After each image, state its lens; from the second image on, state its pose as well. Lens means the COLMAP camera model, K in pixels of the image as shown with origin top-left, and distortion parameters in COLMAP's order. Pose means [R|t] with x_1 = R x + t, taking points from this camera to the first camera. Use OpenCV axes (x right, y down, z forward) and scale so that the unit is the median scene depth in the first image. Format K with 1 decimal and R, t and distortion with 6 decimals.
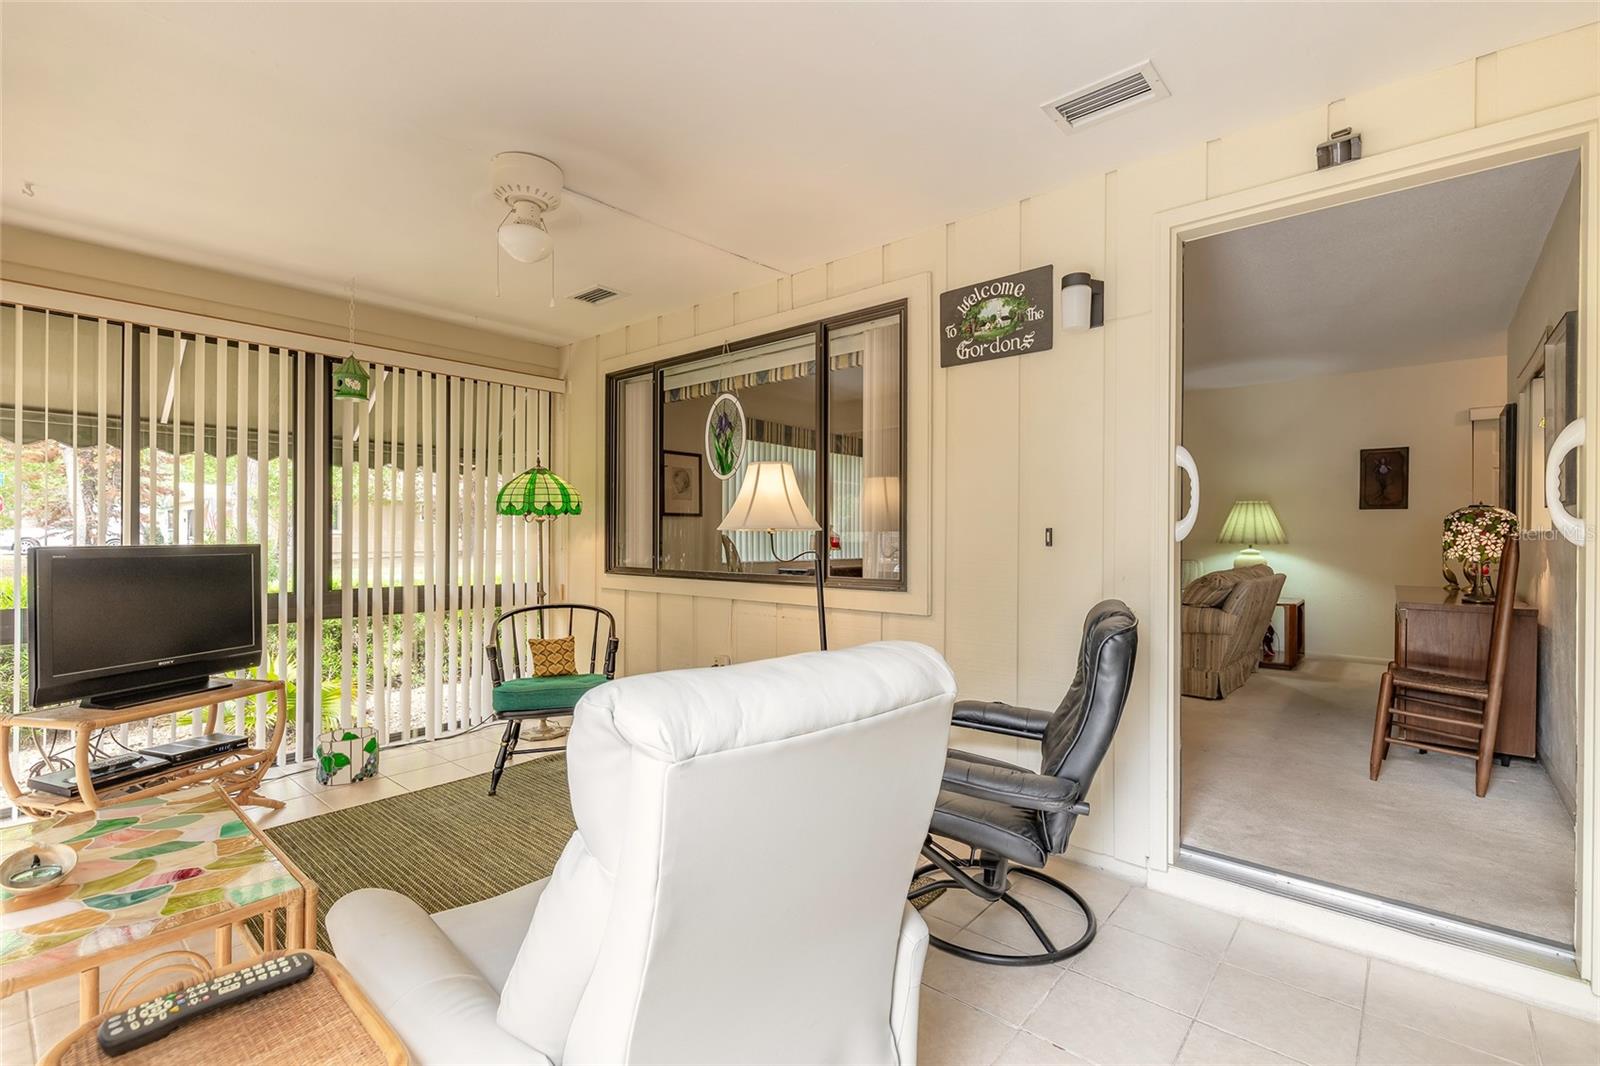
lens RADIAL K [[737.6, 0, 808.3], [0, 737.6, 539.9], [0, 0, 1]] dist [0.009617, -0.001374]
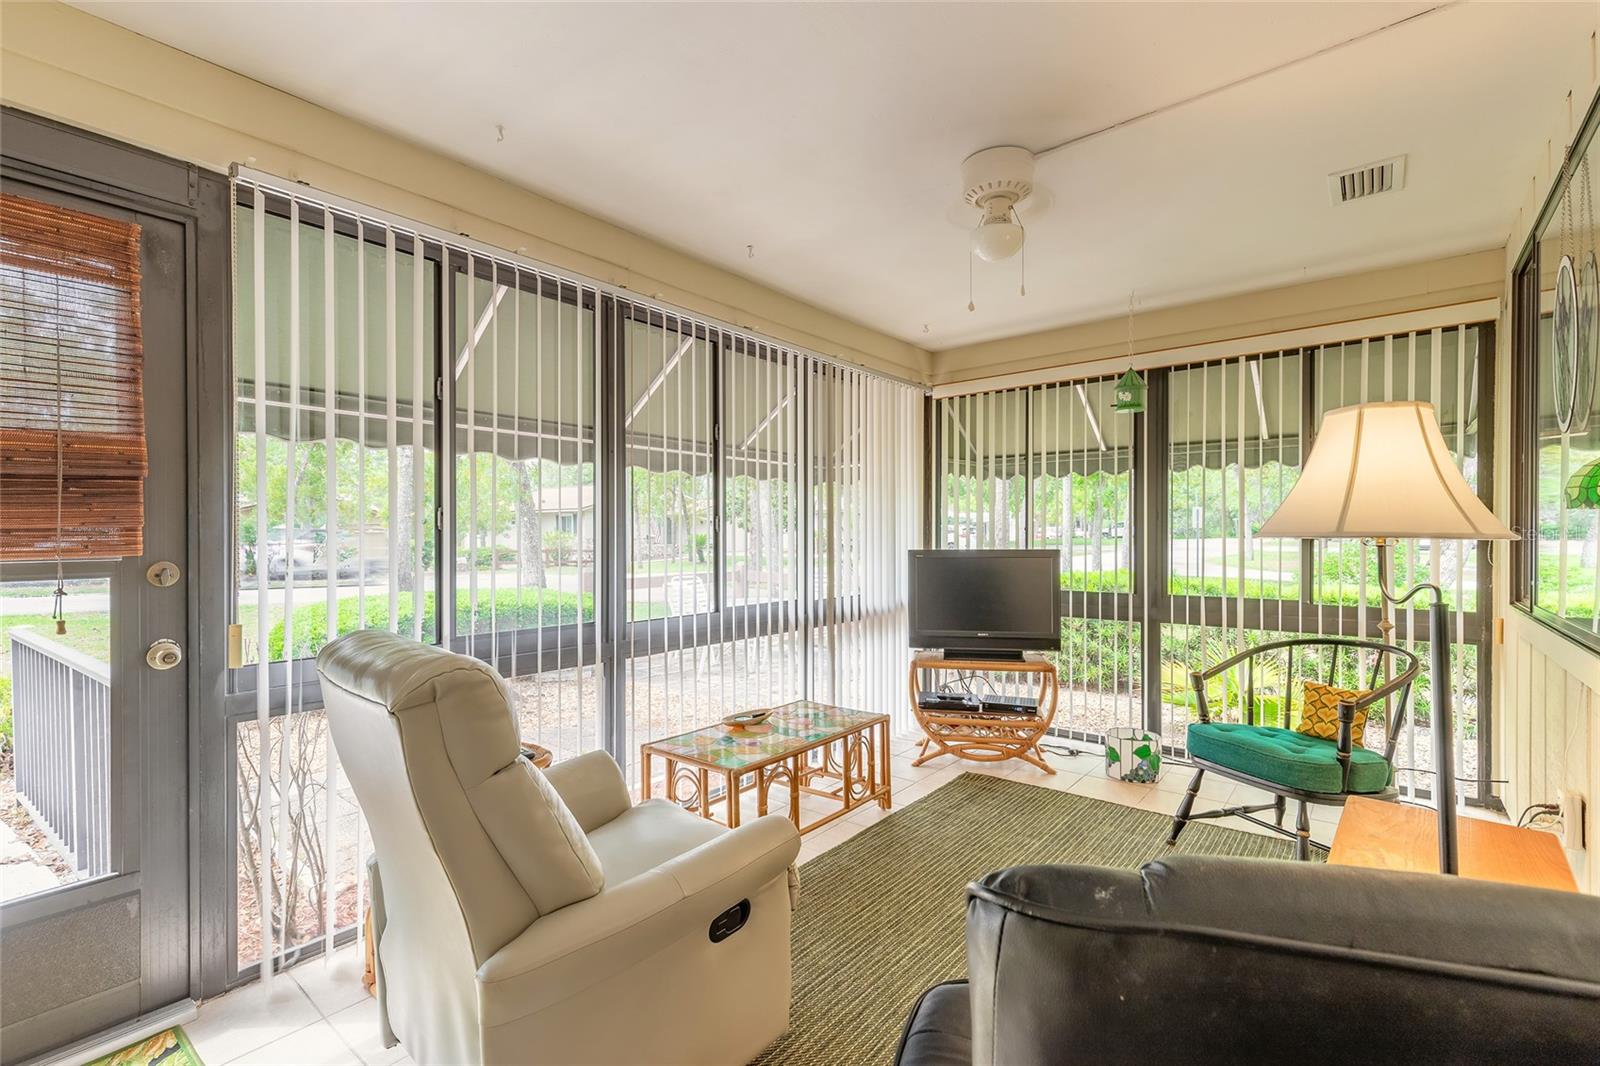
lens RADIAL K [[737.6, 0, 808.3], [0, 737.6, 539.9], [0, 0, 1]] dist [0.009617, -0.001374]
pose [[0.018482, 0.001010, -0.999829, 0.441341], [-0.006469, 0.999979, 0.000890, -0.007644], [0.999808, 0.006452, 0.018488, 0.576931]]
